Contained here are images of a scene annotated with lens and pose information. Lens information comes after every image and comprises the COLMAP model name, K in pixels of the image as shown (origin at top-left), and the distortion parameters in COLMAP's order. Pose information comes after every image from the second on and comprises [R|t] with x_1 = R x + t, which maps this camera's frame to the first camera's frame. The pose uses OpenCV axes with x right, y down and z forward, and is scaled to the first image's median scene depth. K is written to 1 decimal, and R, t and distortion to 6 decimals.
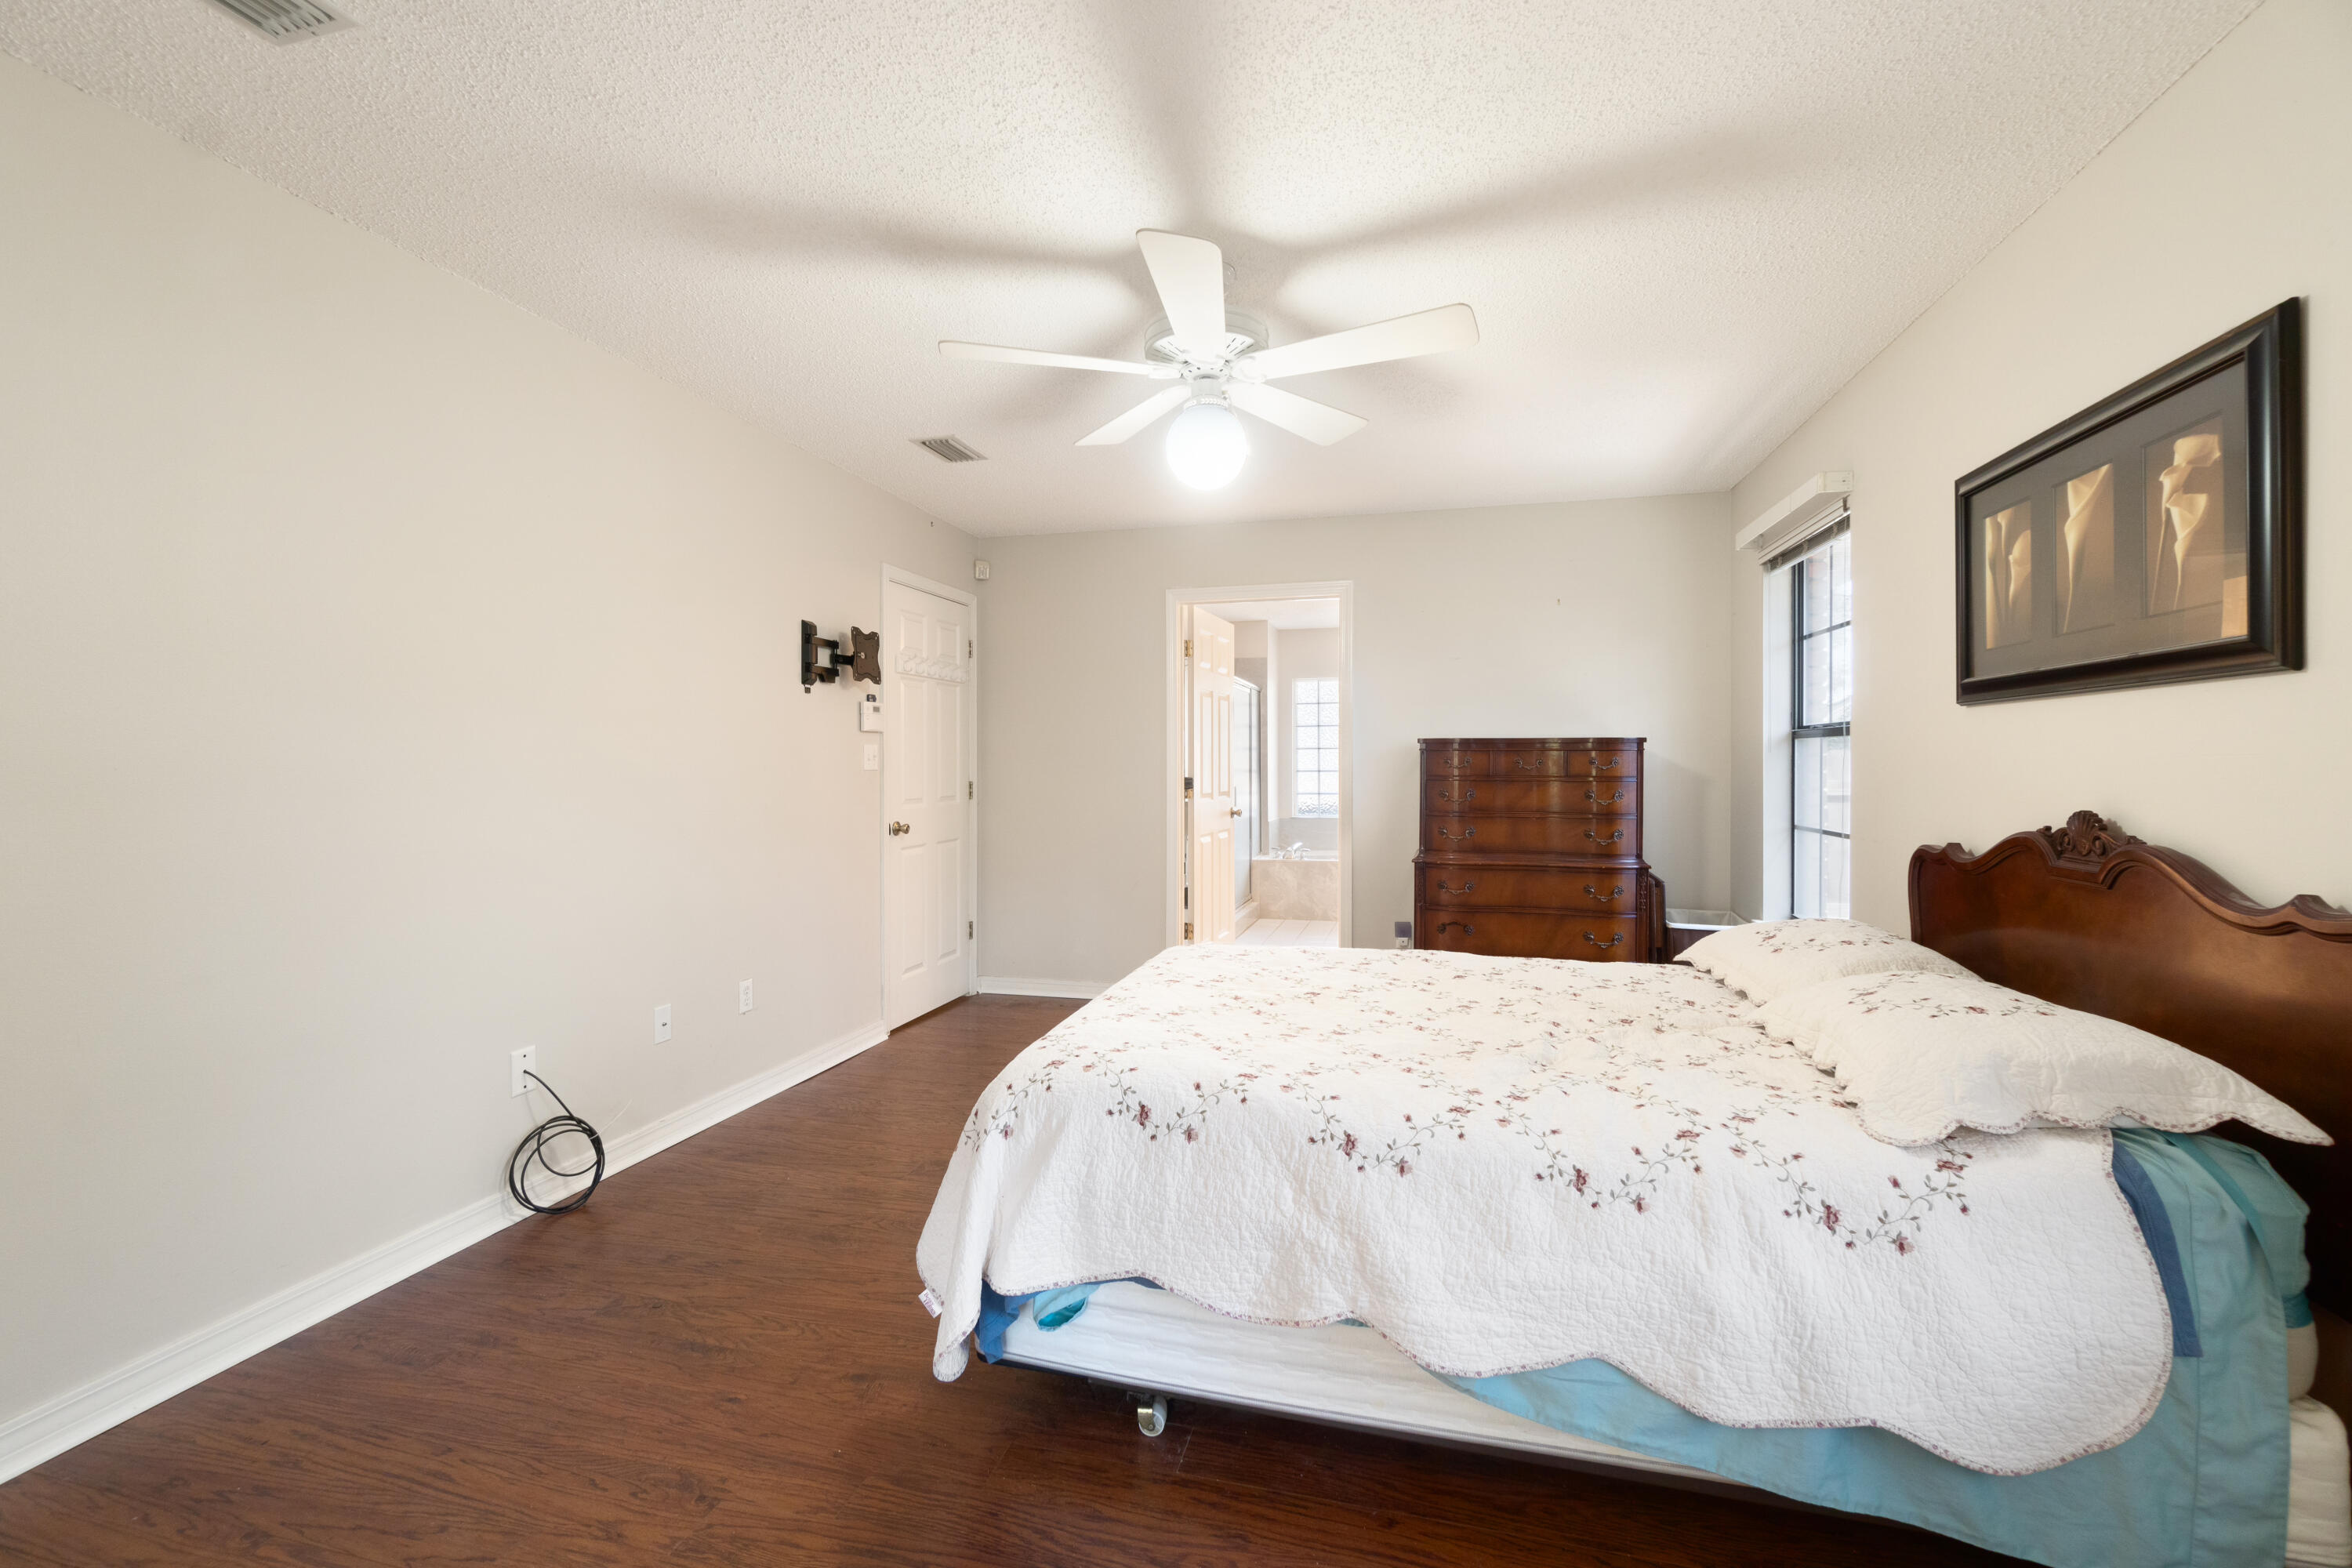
lens RADIAL K [[1026.6, 0, 1168.2], [0, 1026.6, 774.9], [0, 0, 1]] dist [-0.004518, 0.001969]
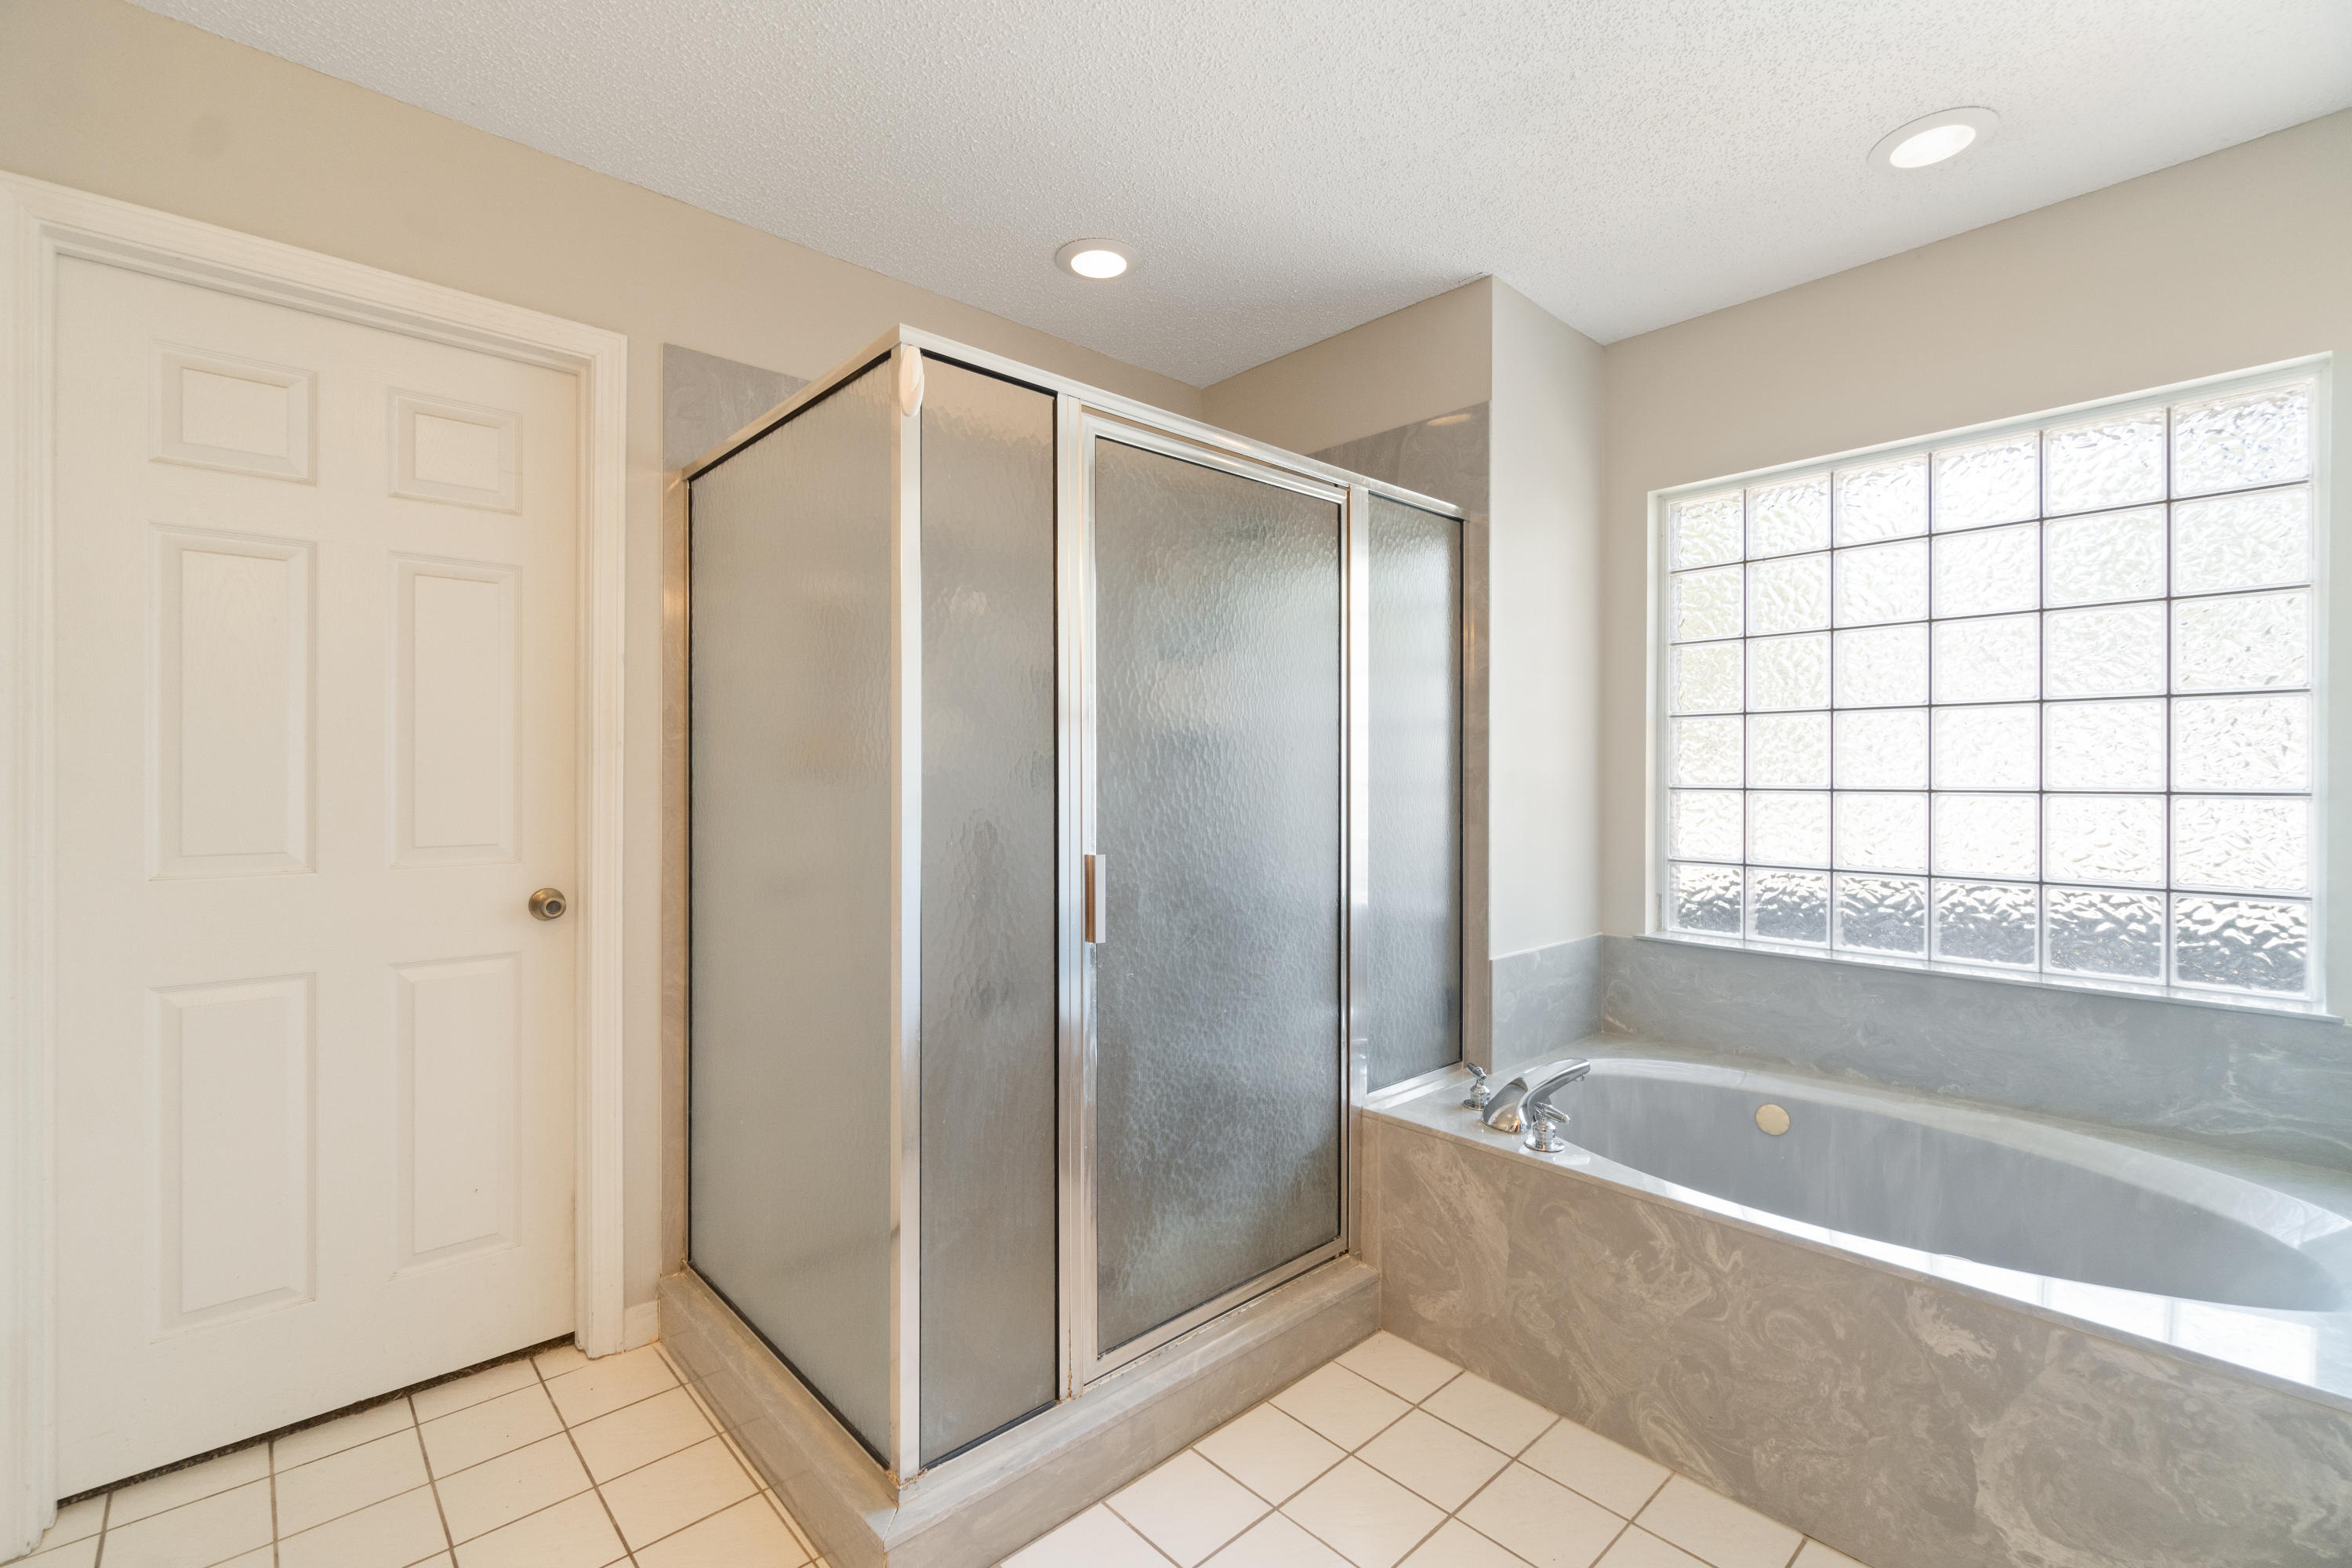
lens RADIAL K [[1026.6, 0, 1171.7], [0, 1026.6, 773.8], [0, 0, 1]] dist [-0.004518, 0.001969]
pose [[0.836185, 0.003269, -0.548438, 0.567801], [-0.002648, 0.999995, 0.001924, -0.026619], [0.548442, -0.000156, 0.836189, 2.190991]]
